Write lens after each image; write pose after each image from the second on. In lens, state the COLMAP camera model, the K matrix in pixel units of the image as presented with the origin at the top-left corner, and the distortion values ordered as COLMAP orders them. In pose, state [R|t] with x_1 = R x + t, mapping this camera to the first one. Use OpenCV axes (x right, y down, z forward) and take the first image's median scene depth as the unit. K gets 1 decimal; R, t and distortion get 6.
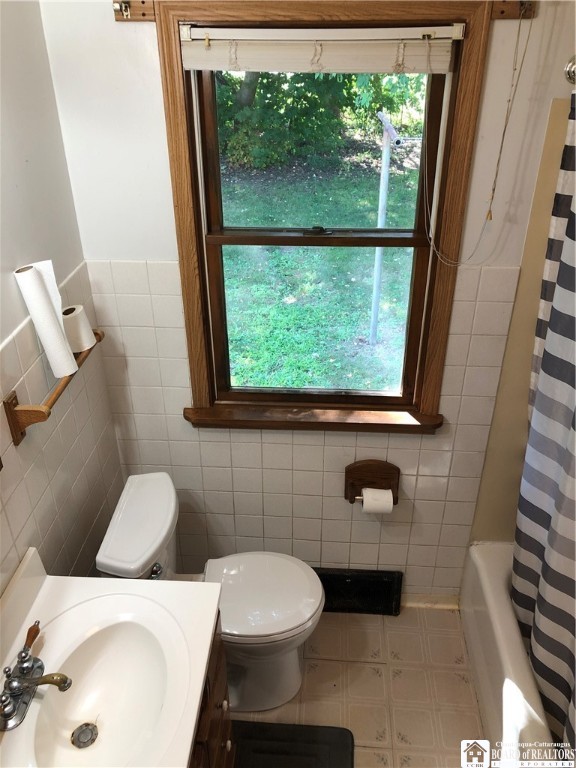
lens RADIAL K [[628.4, 0, 289.3], [0, 628.4, 380.5], [0, 0, 1]] dist [0.067453, -0.103015]
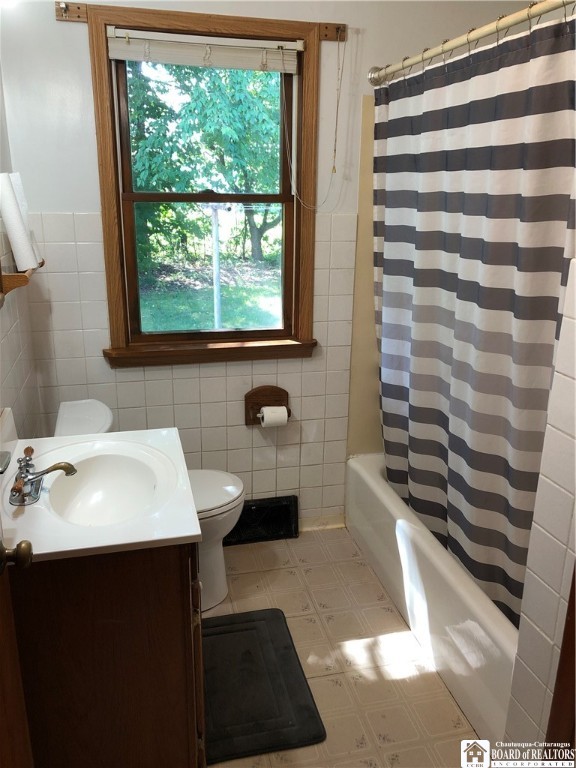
lens RADIAL K [[636.6, 0, 290.1], [0, 636.6, 381.9], [0, 0, 1]] dist [0.033087, -0.002925]
pose [[0.951229, -0.070281, 0.300372, -0.203915], [0.137524, 0.968203, -0.208976, 0.405954], [-0.276134, 0.240092, 0.930648, -0.169124]]
